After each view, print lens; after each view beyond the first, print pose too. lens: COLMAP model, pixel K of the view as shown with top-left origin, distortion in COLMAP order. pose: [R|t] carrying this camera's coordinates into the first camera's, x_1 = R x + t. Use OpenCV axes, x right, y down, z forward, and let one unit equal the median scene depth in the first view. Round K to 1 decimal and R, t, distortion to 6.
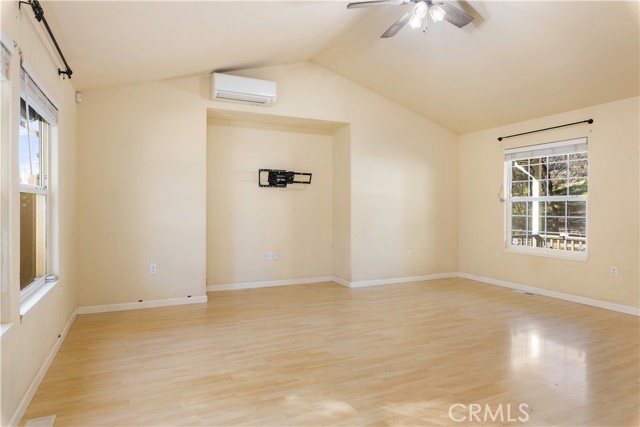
lens RADIAL K [[381.8, 0, 320.4], [0, 381.8, 208.7], [0, 0, 1]] dist [-0.000396, 0.000100]
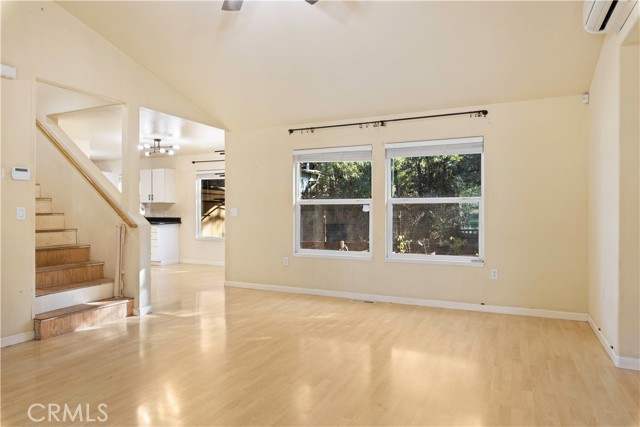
lens RADIAL K [[402.0, 0, 326.0], [0, 402.0, 212.4], [0, 0, 1]] dist [-0.004256, -0.001642]
pose [[-0.767794, 0.002928, -0.640690, 0.479413], [-0.005595, 0.999921, 0.011274, -0.007017], [0.640672, 0.012241, -0.767717, 1.227795]]
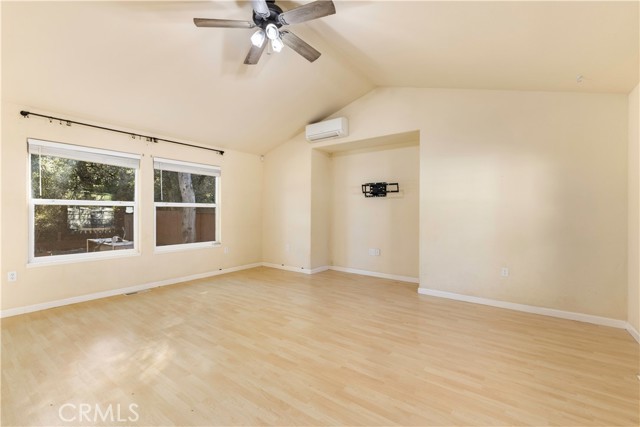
lens RADIAL K [[275.9, 0, 323.1], [0, 275.9, 212.4], [0, 0, 1]] dist [-0.000335, -0.000256]
pose [[0.482603, -0.000031, -0.875839, 0.727903], [-0.009001, 0.999947, -0.004995, 0.000457], [0.875793, 0.010294, 0.482577, 0.523121]]
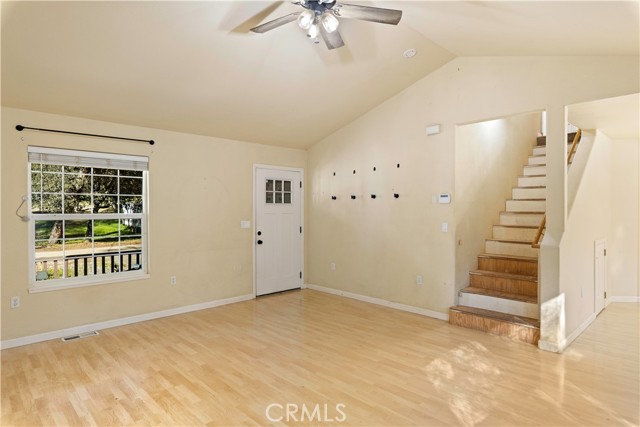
lens RADIAL K [[366.4, 0, 323.8], [0, 366.4, 212.1], [0, 0, 1]] dist [-0.001954, -0.001256]
pose [[-0.324104, -0.006992, 0.945996, -0.387762], [0.007480, 0.999922, 0.009953, -0.046050], [-0.945992, 0.010302, -0.324026, 0.880218]]
